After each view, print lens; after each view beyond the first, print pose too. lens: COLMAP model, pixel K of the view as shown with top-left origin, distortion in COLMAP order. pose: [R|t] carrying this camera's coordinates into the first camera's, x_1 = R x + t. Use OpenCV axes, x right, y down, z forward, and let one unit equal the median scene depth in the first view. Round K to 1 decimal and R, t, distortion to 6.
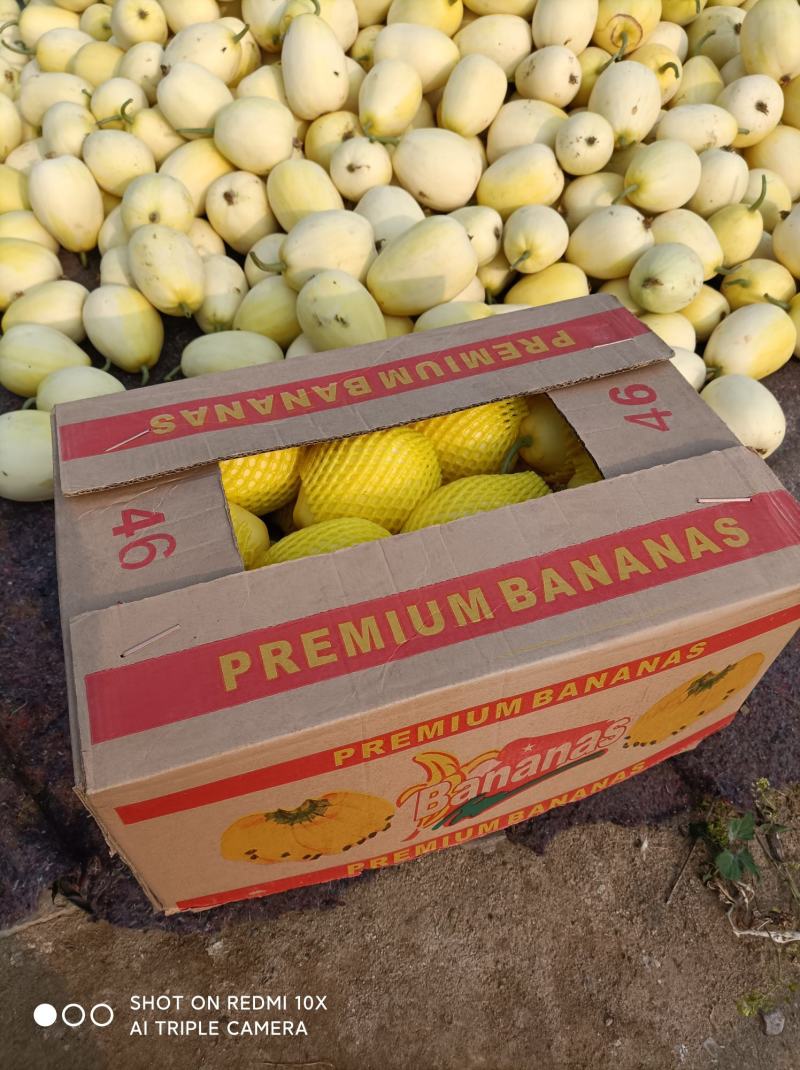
lens RADIAL K [[815.0, 0, 386.3], [0, 815.0, 529.0], [0, 0, 1]] dist [0.124789, -0.197977]
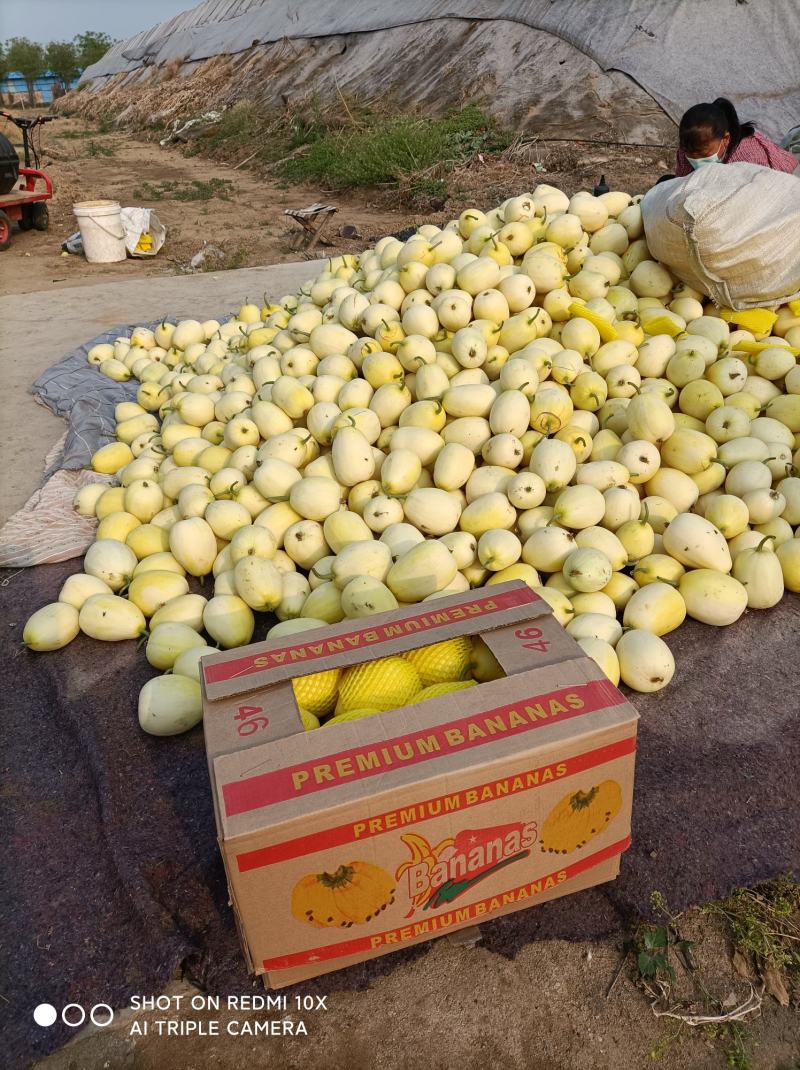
lens RADIAL K [[815.0, 0, 386.3], [0, 815.0, 529.0], [0, 0, 1]] dist [0.124789, -0.197977]
pose [[0.995935, -0.060730, -0.066520, 0.111280], [0.032872, 0.932643, -0.359299, 0.208208], [0.083859, 0.355652, 0.930849, -0.608751]]
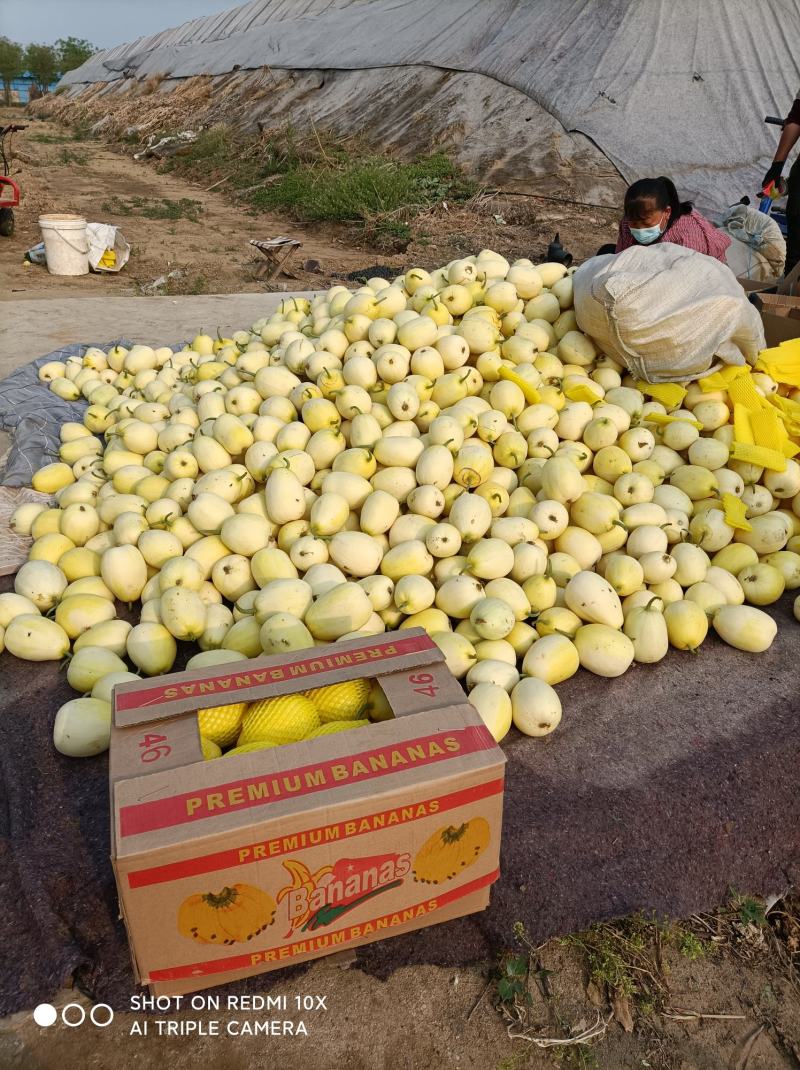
lens RADIAL K [[815.0, 0, 386.3], [0, 815.0, 529.0], [0, 0, 1]] dist [0.124789, -0.197977]
pose [[0.999965, 0.001466, -0.008243, 0.201723], [-0.004537, 0.922292, -0.386467, 0.213717], [0.007036, 0.386491, 0.922266, -0.751243]]
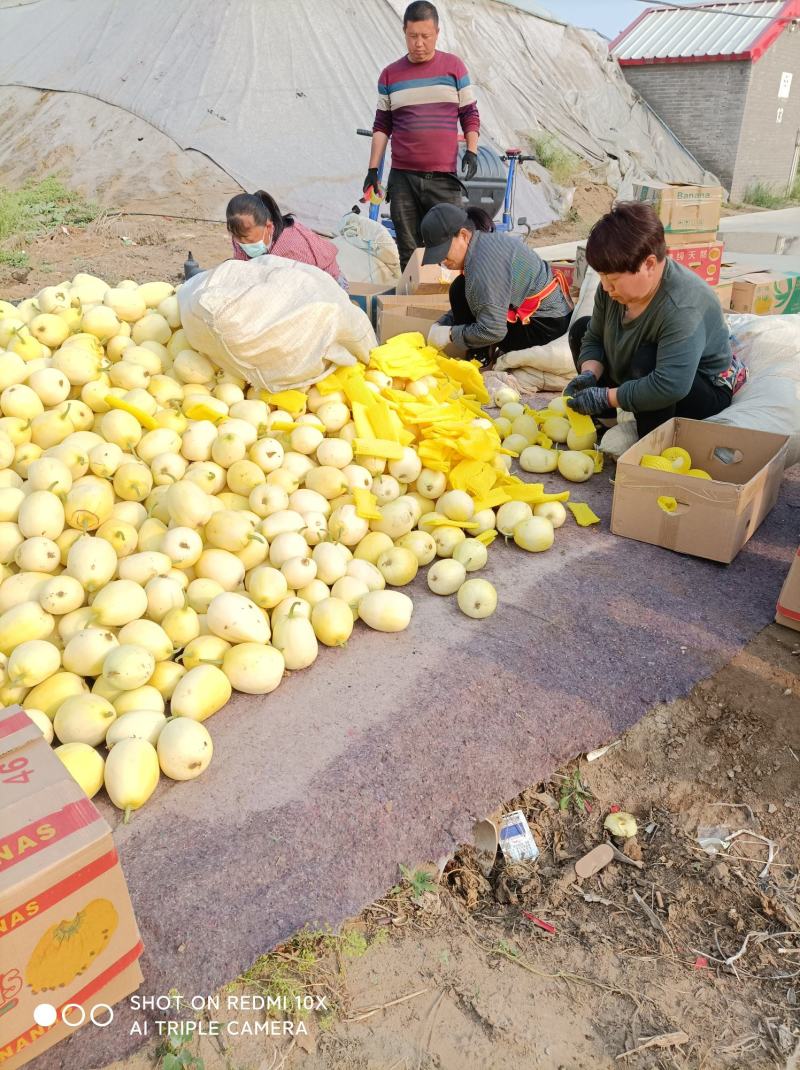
lens RADIAL K [[814.4, 0, 412.0], [0, 814.4, 529.2], [0, 0, 1]] dist [0.123844, -0.194161]
pose [[0.917406, -0.194476, 0.347196, 0.472016], [0.317738, 0.883253, -0.344828, 0.213421], [-0.239601, 0.426665, 0.872094, -0.730359]]
